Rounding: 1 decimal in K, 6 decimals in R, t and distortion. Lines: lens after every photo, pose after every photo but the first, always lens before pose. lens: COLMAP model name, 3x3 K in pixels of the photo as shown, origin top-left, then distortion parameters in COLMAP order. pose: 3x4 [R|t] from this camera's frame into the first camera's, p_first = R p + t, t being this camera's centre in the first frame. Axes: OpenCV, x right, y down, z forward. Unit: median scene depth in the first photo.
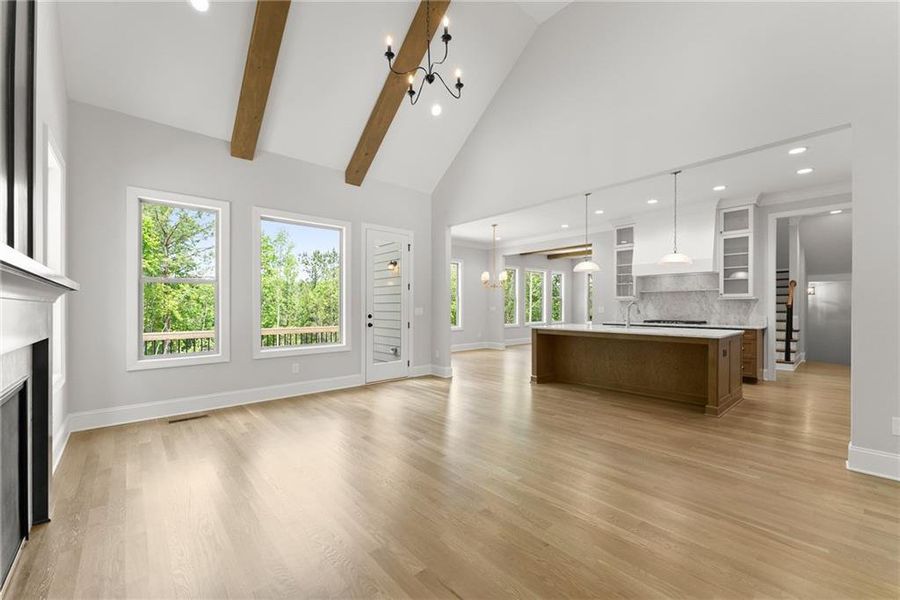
lens RADIAL K [[360.3, 0, 447.4], [0, 360.3, 306.3], [0, 0, 1]] dist [-0.000490, -0.000455]
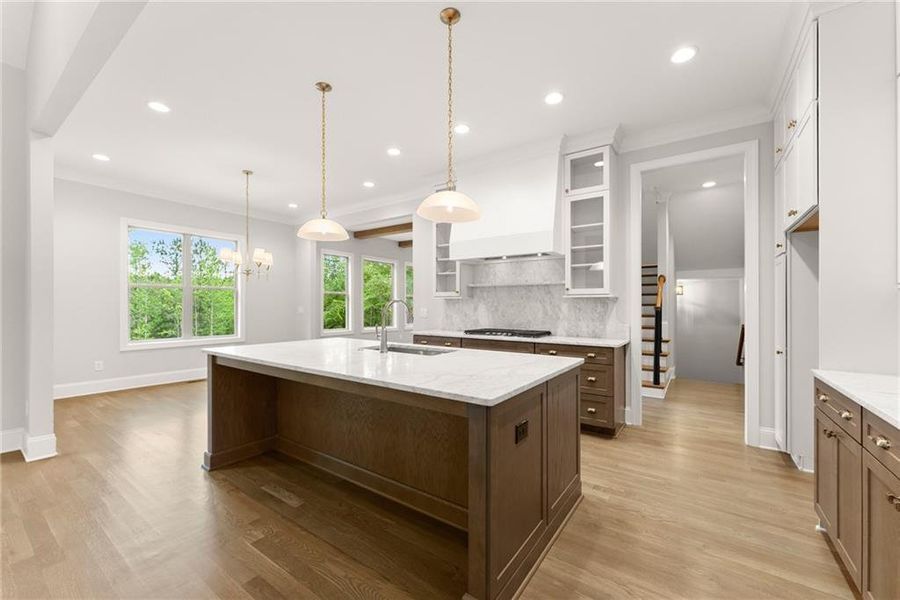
lens RADIAL K [[360.3, 0, 447.9], [0, 360.3, 300.8], [0, 0, 1]] dist [-0.000490, -0.000455]
pose [[0.972726, 0.009820, 0.231749, 0.352789], [-0.006105, 0.999841, -0.016744, -0.001542], [-0.231876, 0.014872, 0.972632, 0.374543]]
